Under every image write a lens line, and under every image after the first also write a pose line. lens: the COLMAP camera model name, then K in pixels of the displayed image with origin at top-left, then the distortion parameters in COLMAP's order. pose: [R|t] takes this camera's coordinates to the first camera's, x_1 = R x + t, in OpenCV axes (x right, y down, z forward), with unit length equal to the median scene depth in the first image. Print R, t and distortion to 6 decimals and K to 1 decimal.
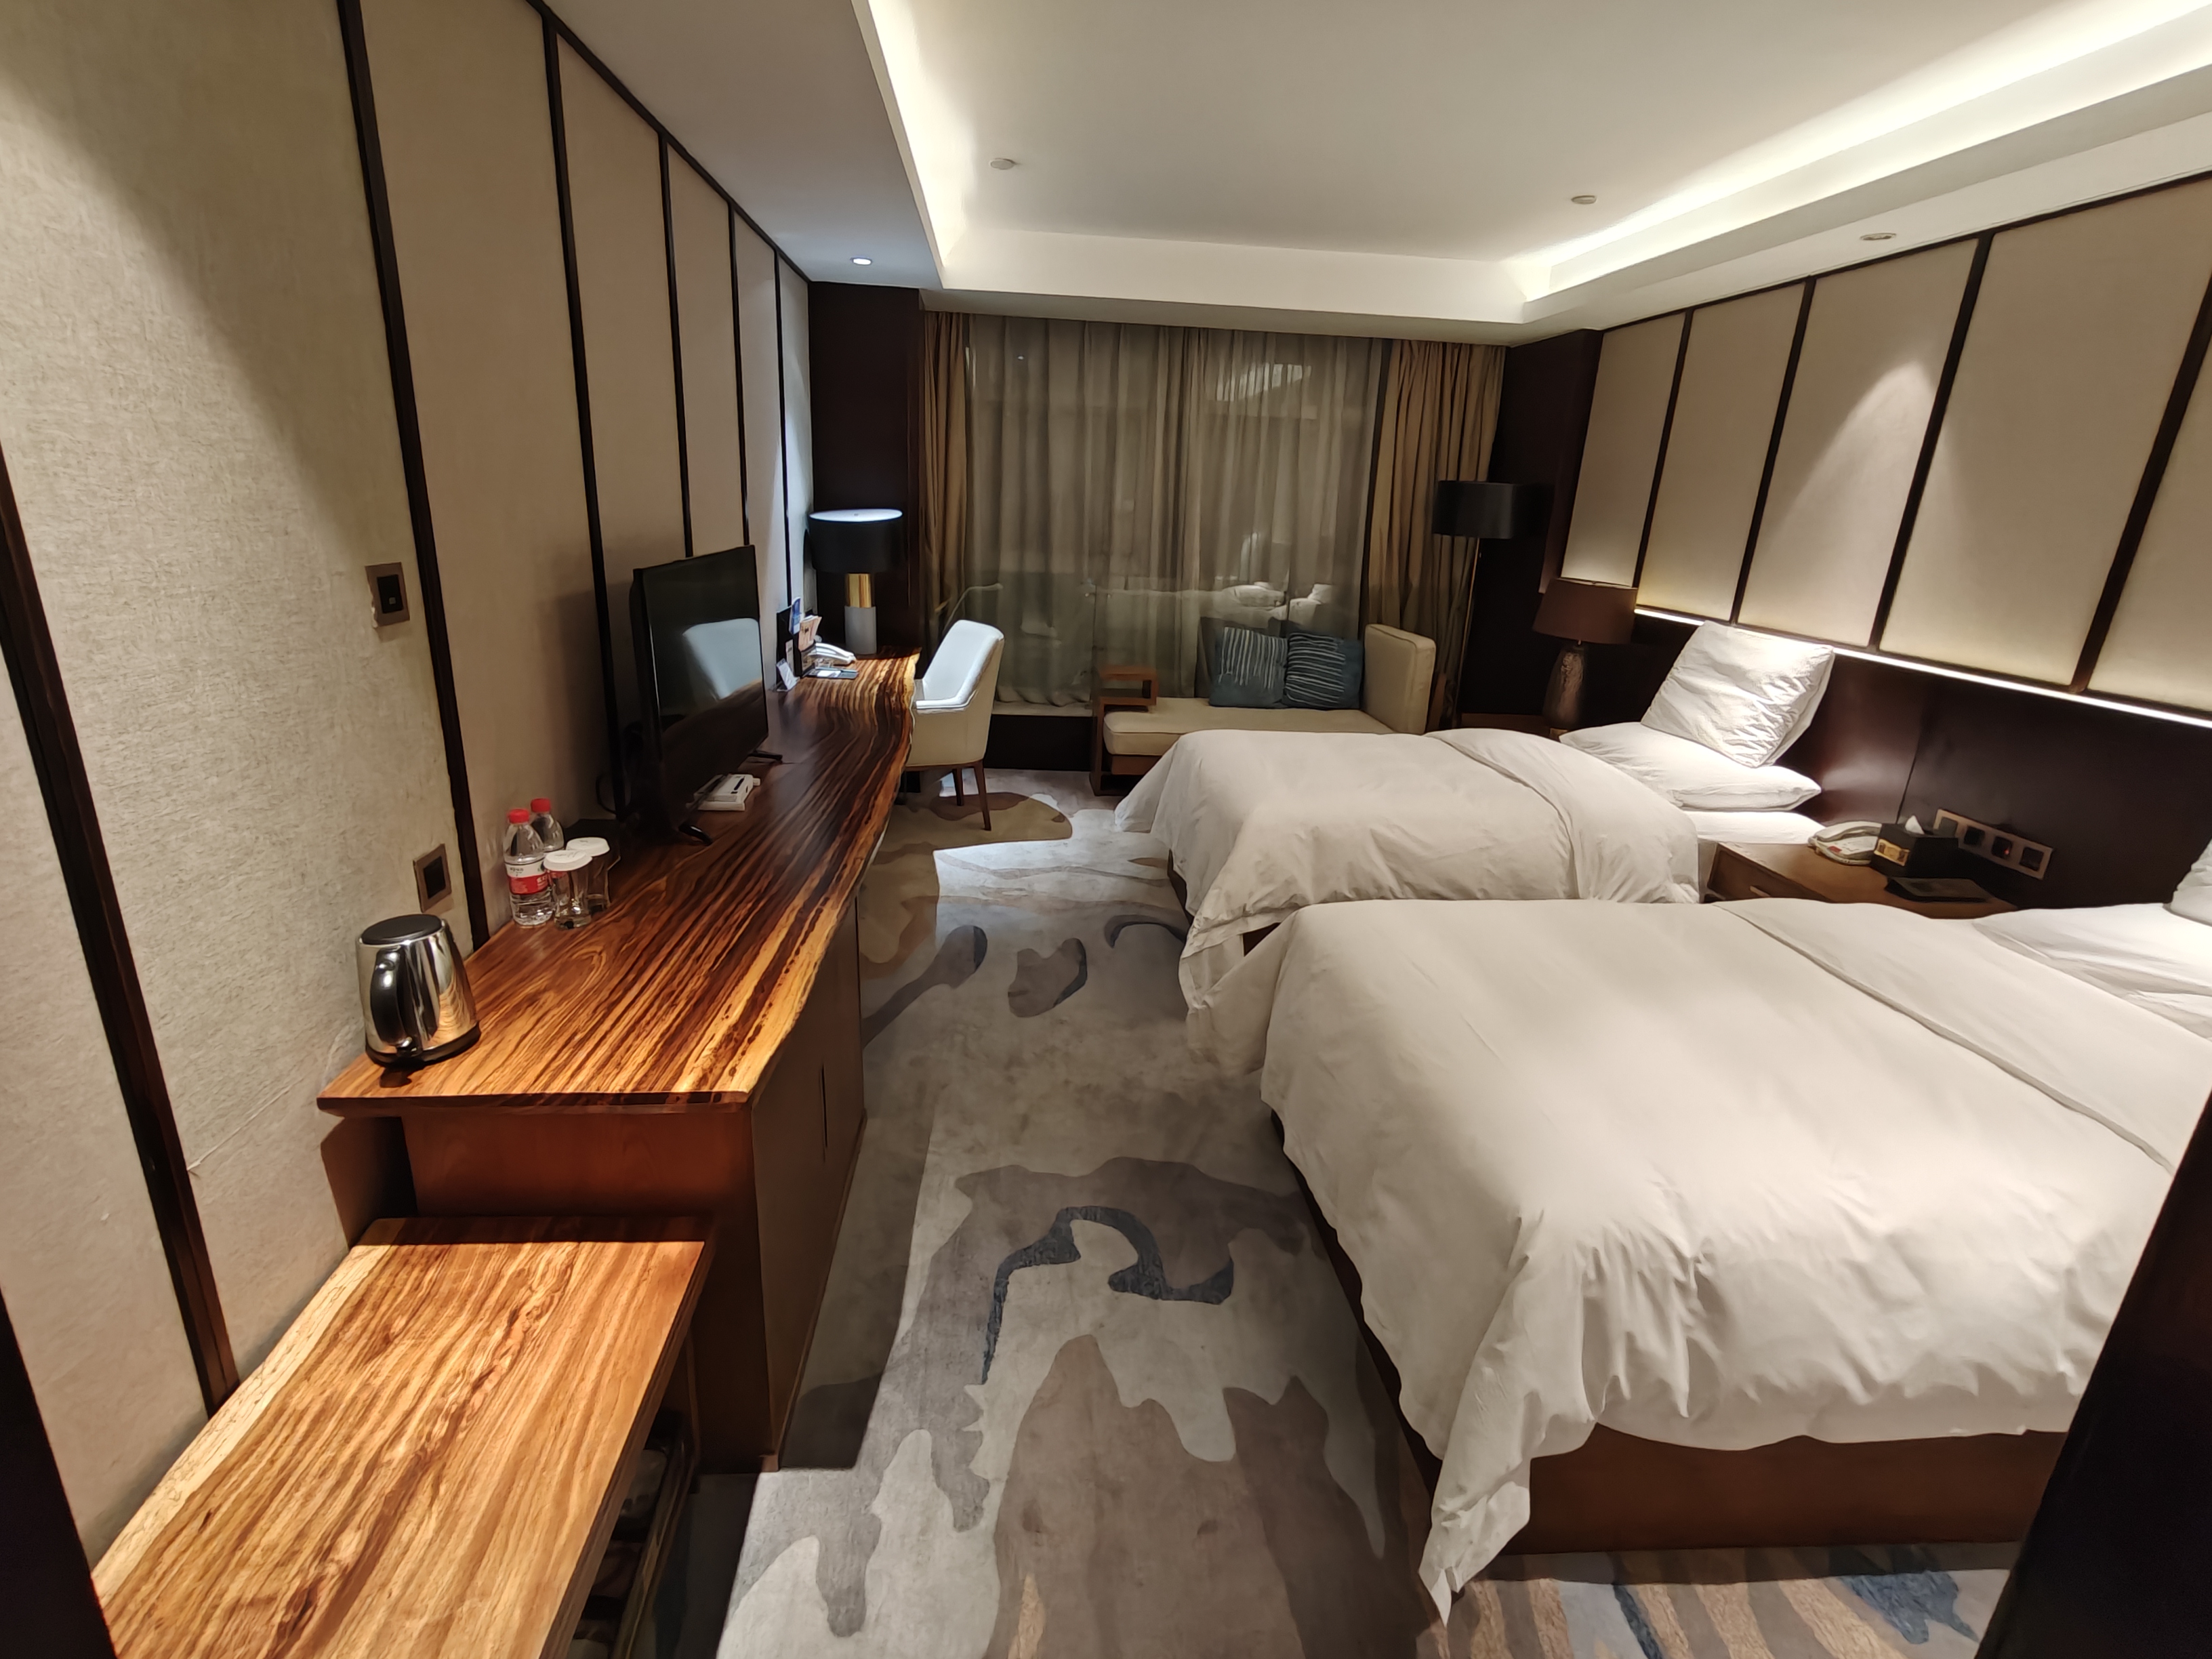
lens RADIAL K [[1046.5, 0, 1078.0], [0, 1046.5, 821.3], [0, 0, 1]] dist [0.003547, 0.001494]
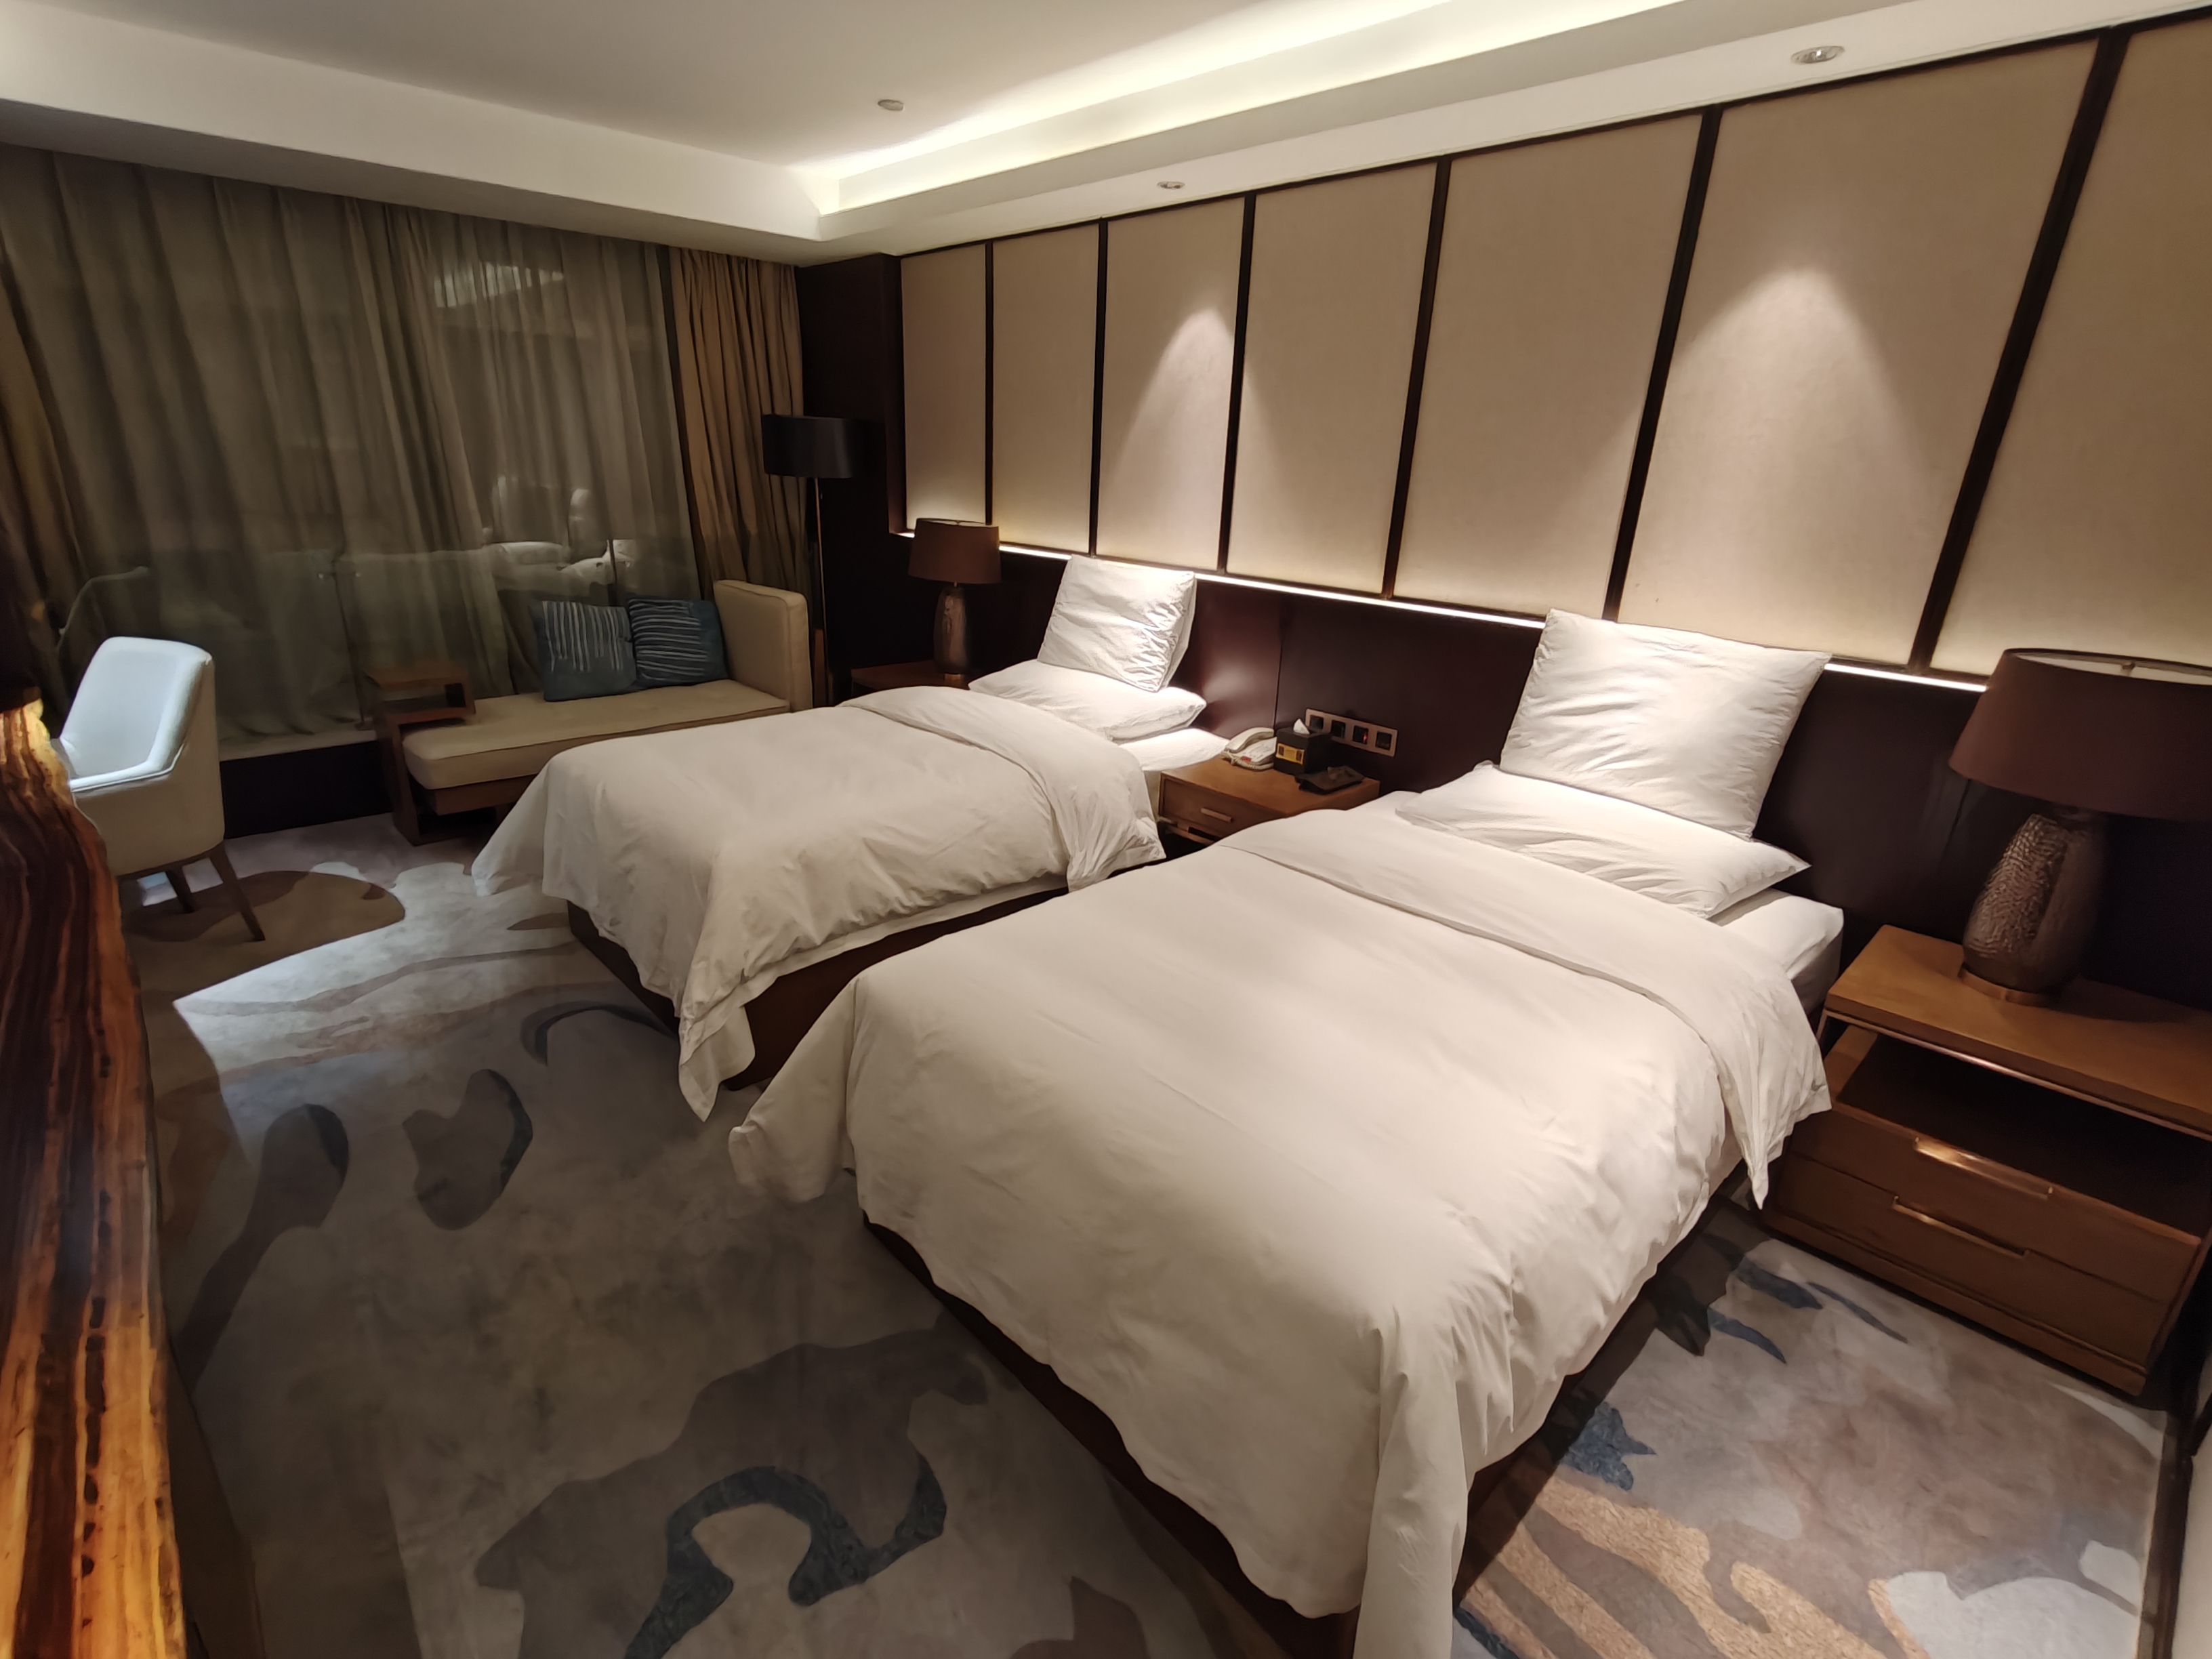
lens RADIAL K [[1046.5, 0, 1072.8], [0, 1046.5, 817.7], [0, 0, 1]] dist [0.003547, 0.001494]
pose [[0.784132, -0.224440, 0.578588, -0.078890], [0.190365, 0.974355, 0.119969, -0.081915], [-0.590676, 0.016071, 0.806749, 0.221933]]
